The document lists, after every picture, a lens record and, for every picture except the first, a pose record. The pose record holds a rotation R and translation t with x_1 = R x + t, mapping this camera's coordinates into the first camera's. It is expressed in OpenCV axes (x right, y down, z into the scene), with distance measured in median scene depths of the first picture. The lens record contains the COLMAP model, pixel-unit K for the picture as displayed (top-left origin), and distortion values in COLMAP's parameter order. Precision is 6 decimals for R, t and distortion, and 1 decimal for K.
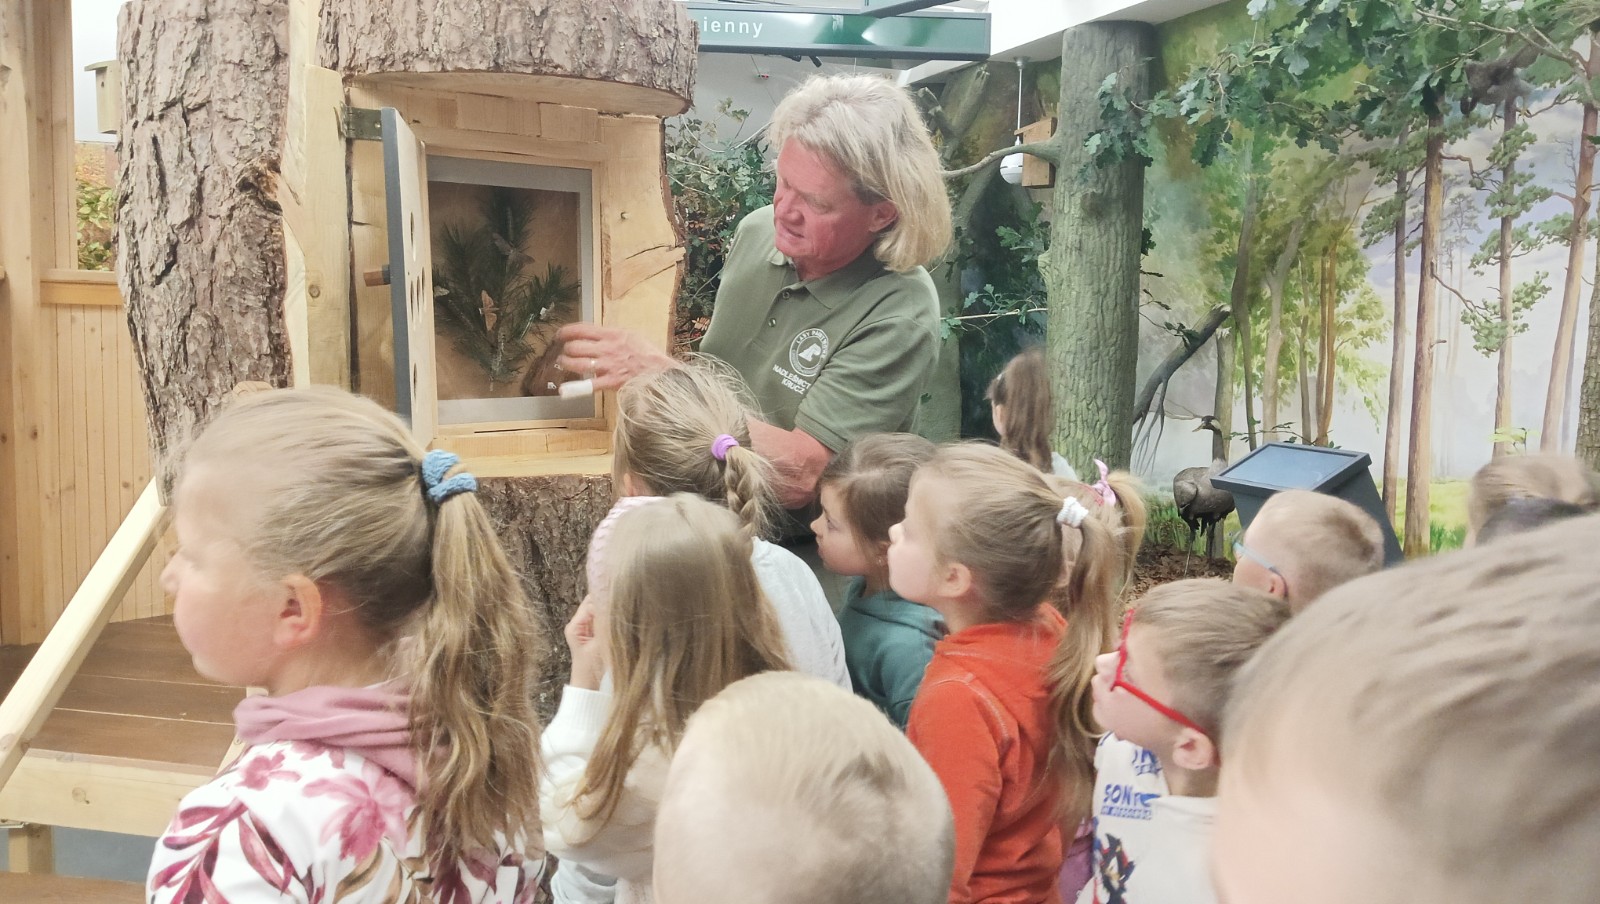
lens RADIAL K [[1270.3, 0, 800.0], [0, 1270.3, 452.0], [0, 0, 1]] dist [0.078185, -0.155449]
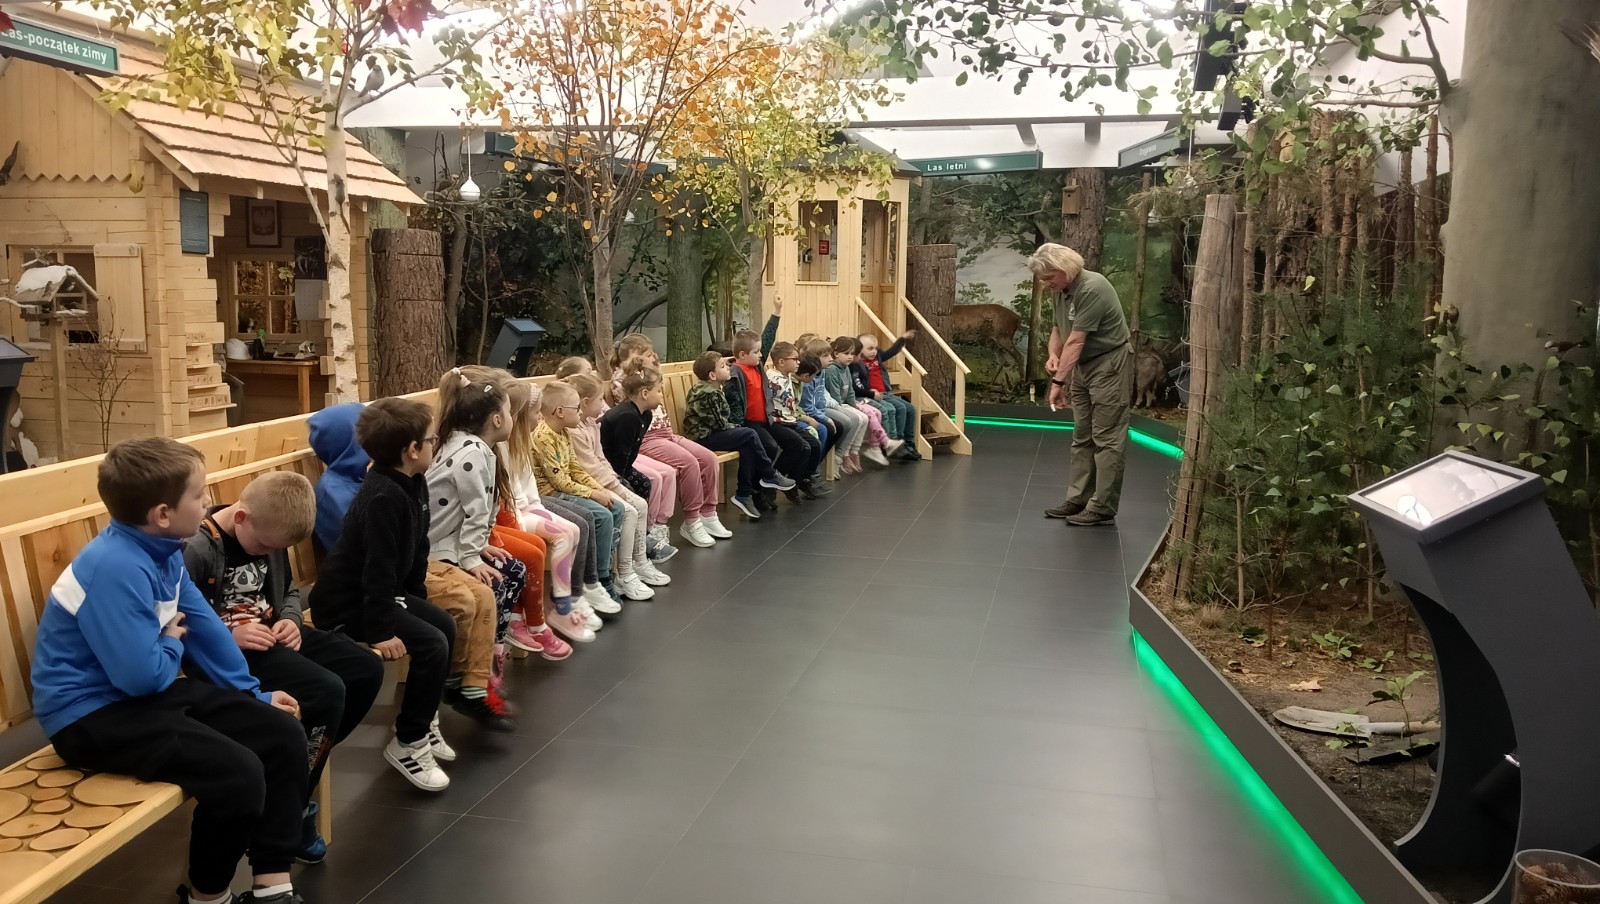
lens RADIAL K [[1270.3, 0, 800.0], [0, 1270.3, 452.0], [0, 0, 1]] dist [0.078185, -0.155449]
pose [[0.555787, -0.118323, 0.822861, -1.806362], [0.084533, 0.992732, 0.085653, 0.027770], [-0.827015, 0.021954, 0.561750, -0.613984]]
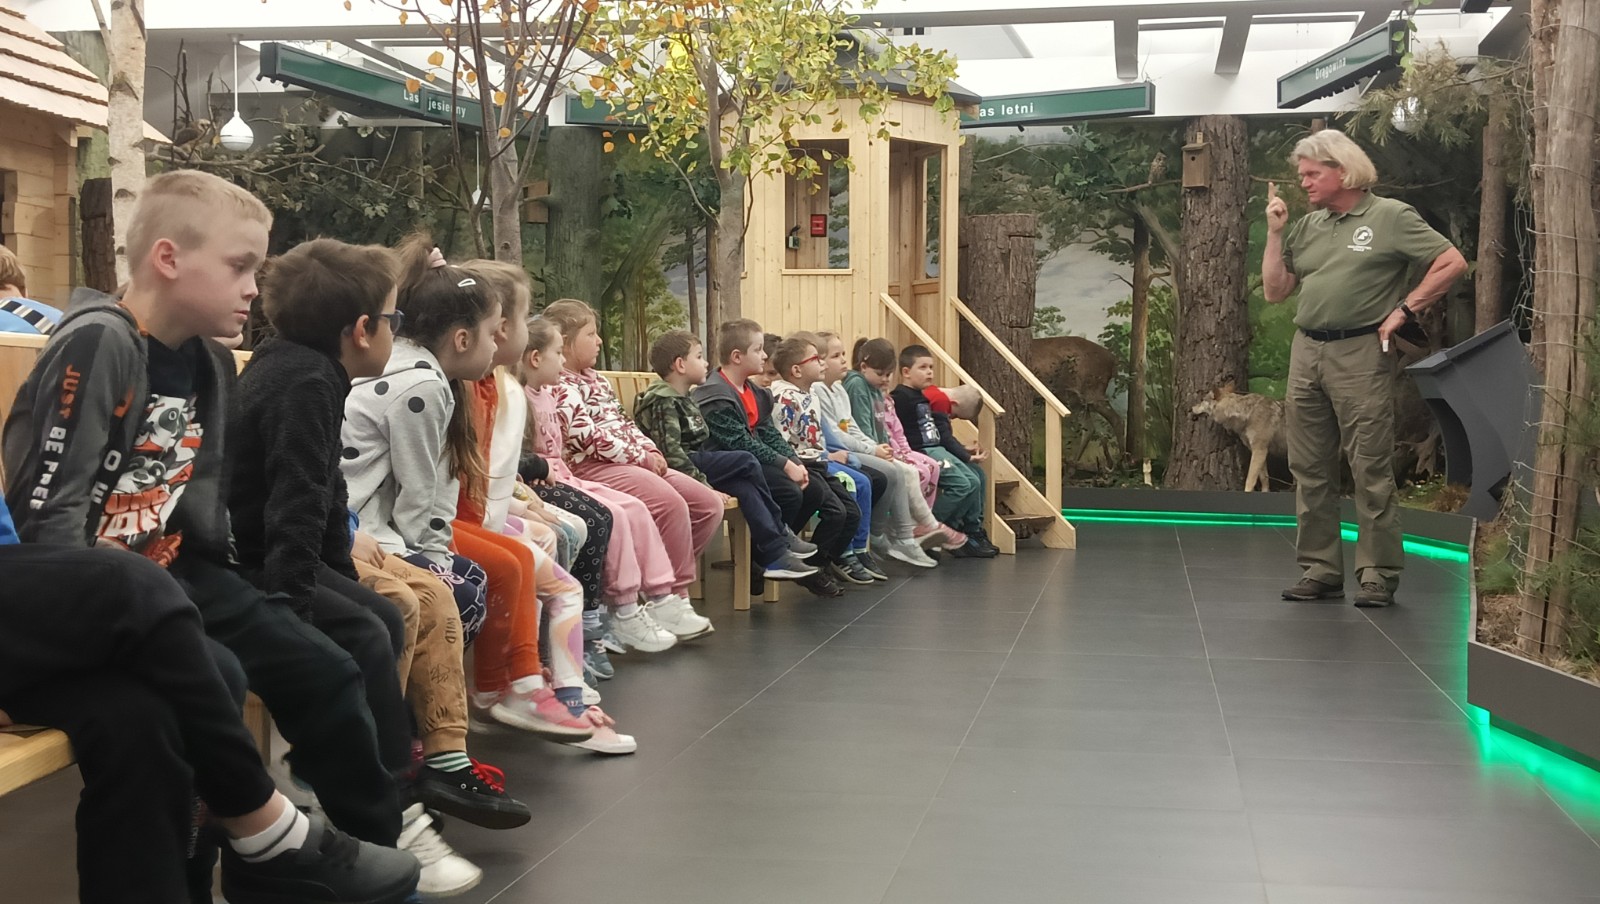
lens RADIAL K [[2044.4, 0, 832.1], [0, 2044.4, 452.1], [0, 0, 1]] dist [0.056268, -0.032370]
pose [[0.499554, -0.043982, 0.865165, -1.818030], [0.097716, 0.995197, -0.005830, 0.114581], [-0.860754, 0.087453, 0.501453, -0.513173]]
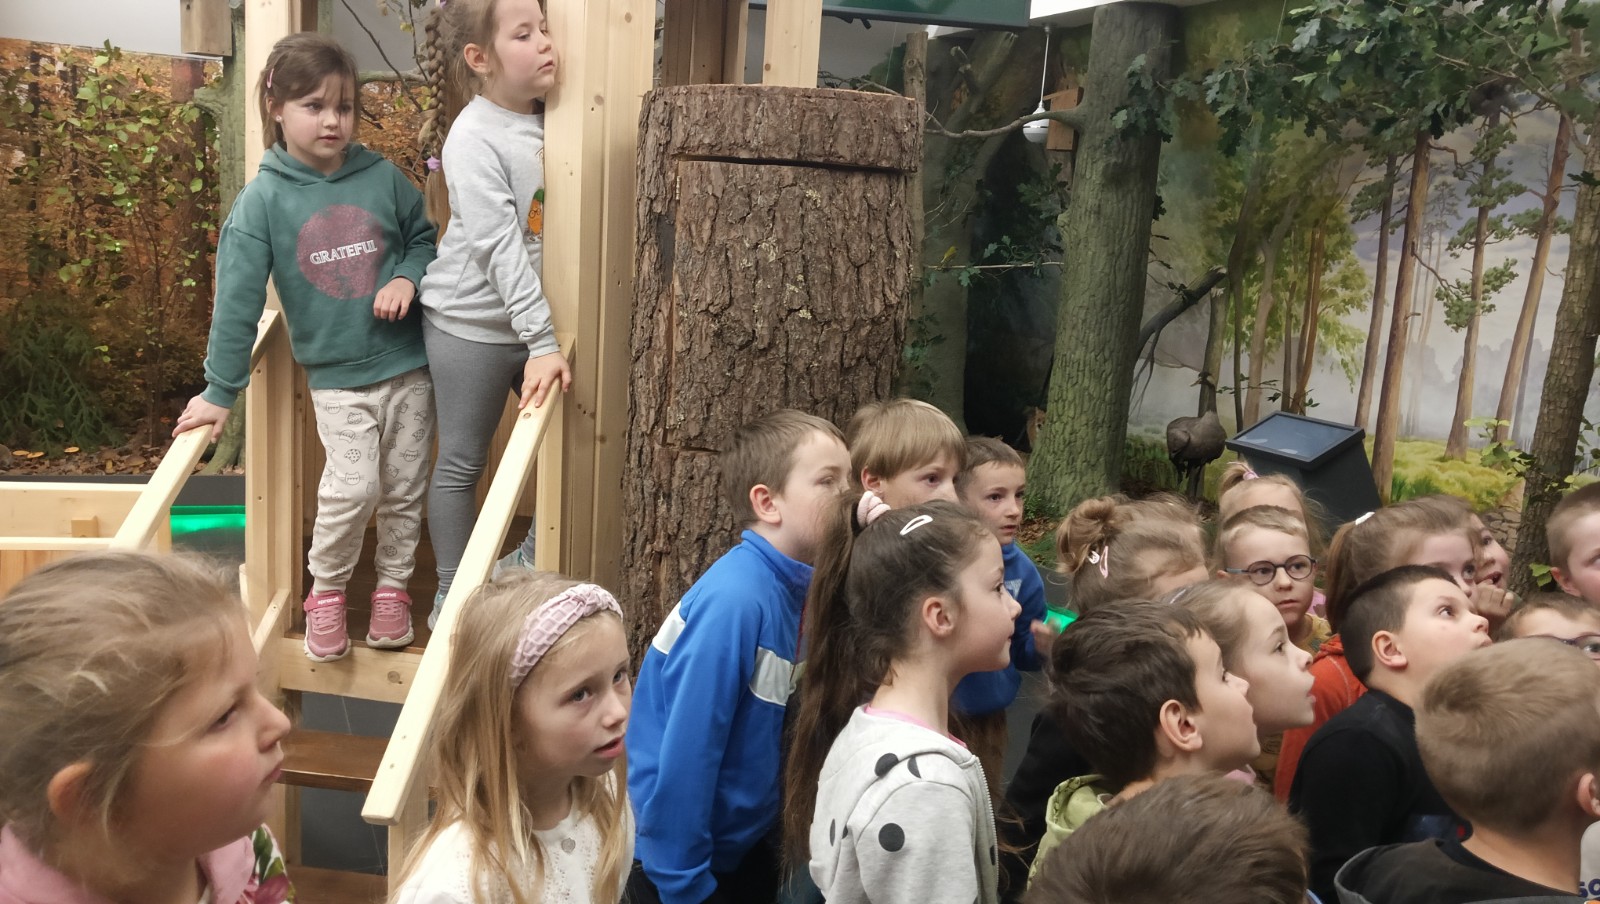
lens RADIAL K [[1270.3, 0, 800.0], [0, 1270.3, 452.0], [0, 0, 1]] dist [0.078185, -0.155449]
pose [[0.998226, 0.042769, 0.041431, -0.071405], [-0.045695, 0.996325, 0.072443, -0.022613], [-0.038180, -0.074207, 0.996512, -0.093273]]
